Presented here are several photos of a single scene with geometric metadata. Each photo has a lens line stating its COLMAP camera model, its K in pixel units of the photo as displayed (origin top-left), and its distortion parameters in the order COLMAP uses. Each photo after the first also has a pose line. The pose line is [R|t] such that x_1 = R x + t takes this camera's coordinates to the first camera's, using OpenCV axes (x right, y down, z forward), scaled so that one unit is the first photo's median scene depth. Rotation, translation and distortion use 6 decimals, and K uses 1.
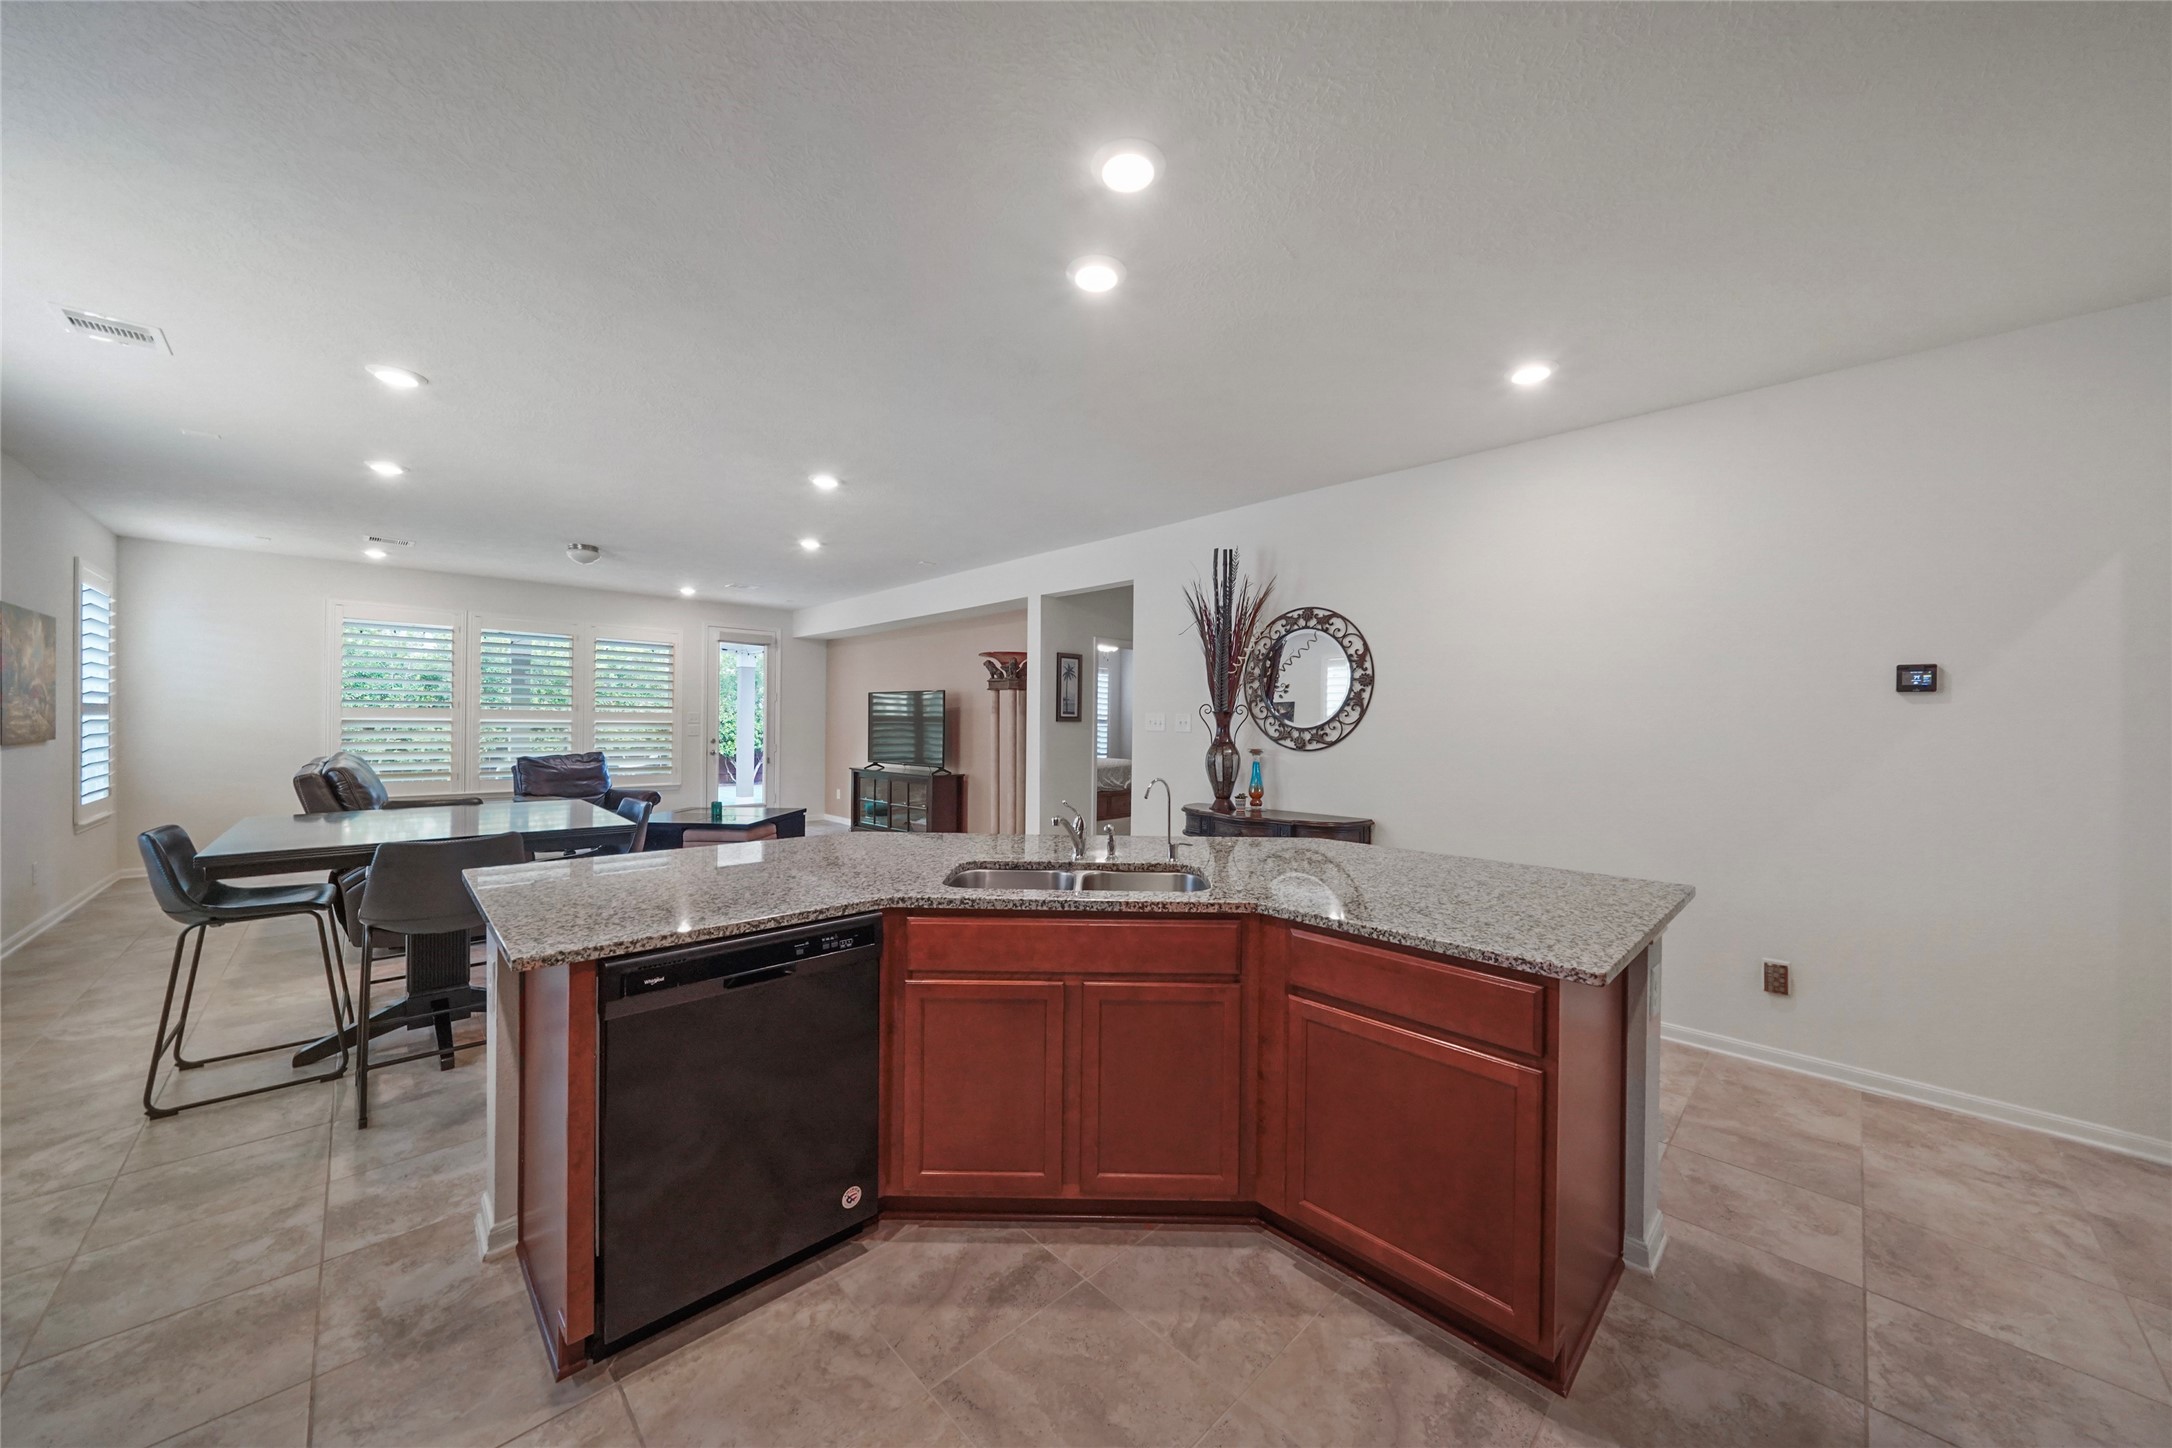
lens RADIAL K [[750.5, 0, 1086.0], [0, 750.5, 724.0], [0, 0, 1]] dist [-0.000493, -0.000001]
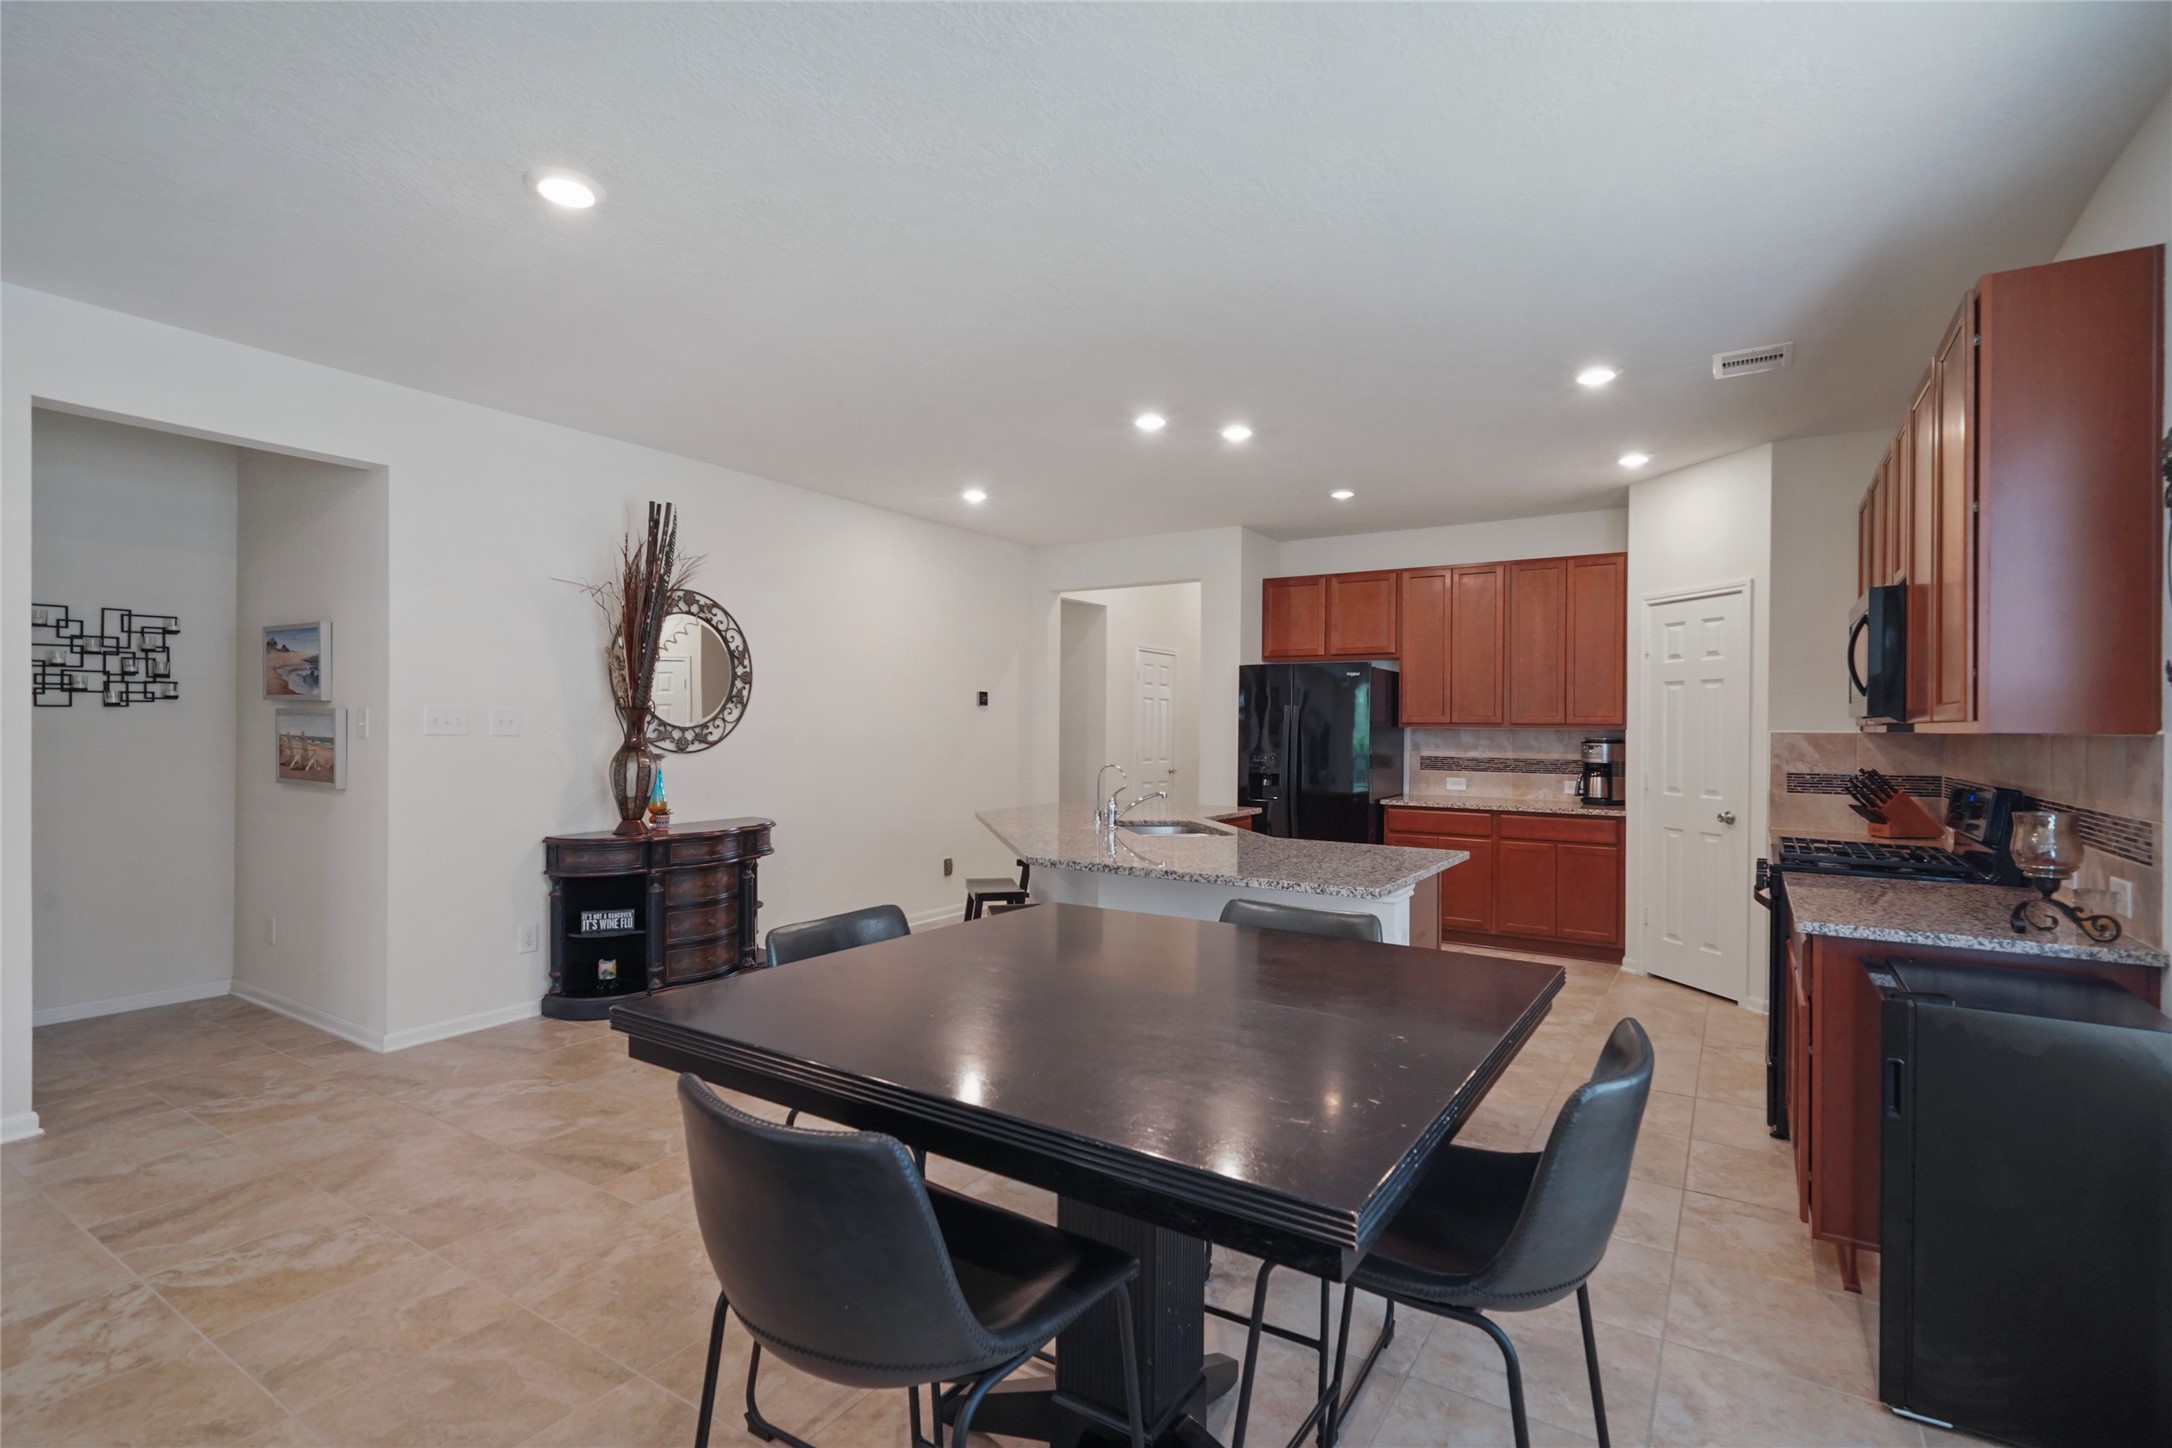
lens RADIAL K [[1017.6, 0, 1100.3], [0, 1017.6, 725.3], [0, 0, 1]] dist [0.002126, -0.000763]
pose [[-0.239864, -0.012992, 0.970720, -0.987508], [-0.007759, 0.999904, 0.011465, -0.013971], [-0.970776, -0.004782, -0.239942, 0.816102]]
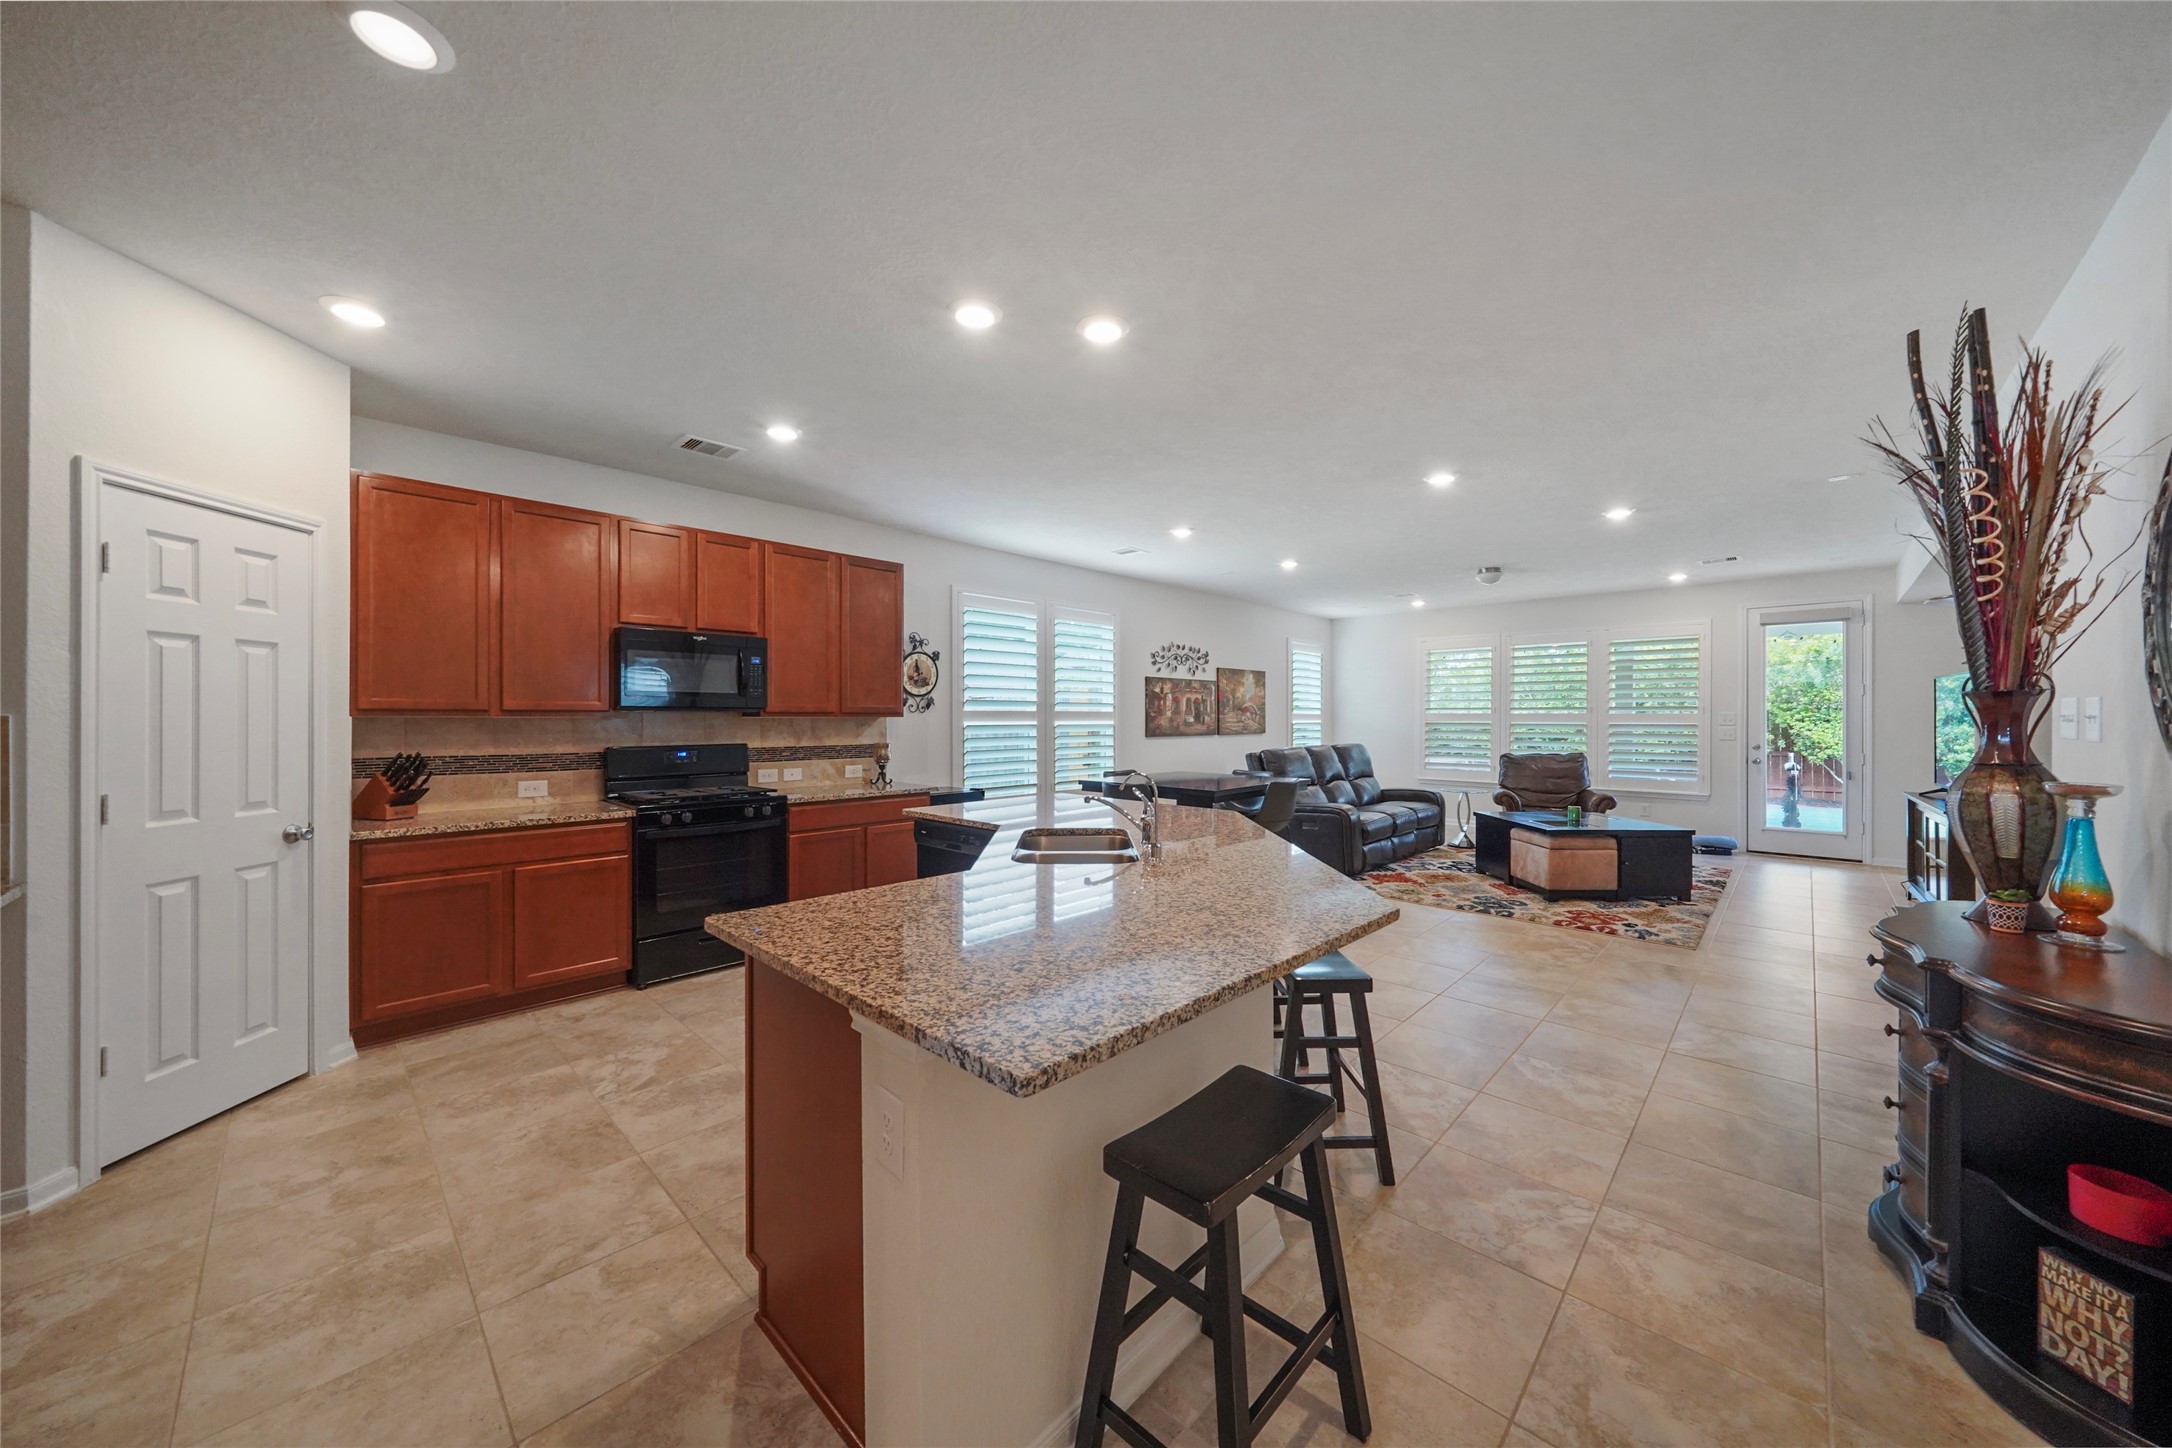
lens RADIAL K [[750.5, 0, 1086.0], [0, 750.5, 724.0], [0, 0, 1]] dist [-0.000493, -0.000001]
pose [[0.036399, -0.002272, -0.999335, 0.613440], [-0.004728, 0.999986, -0.002446, 0.005263], [0.999326, 0.004814, 0.036388, 0.482053]]
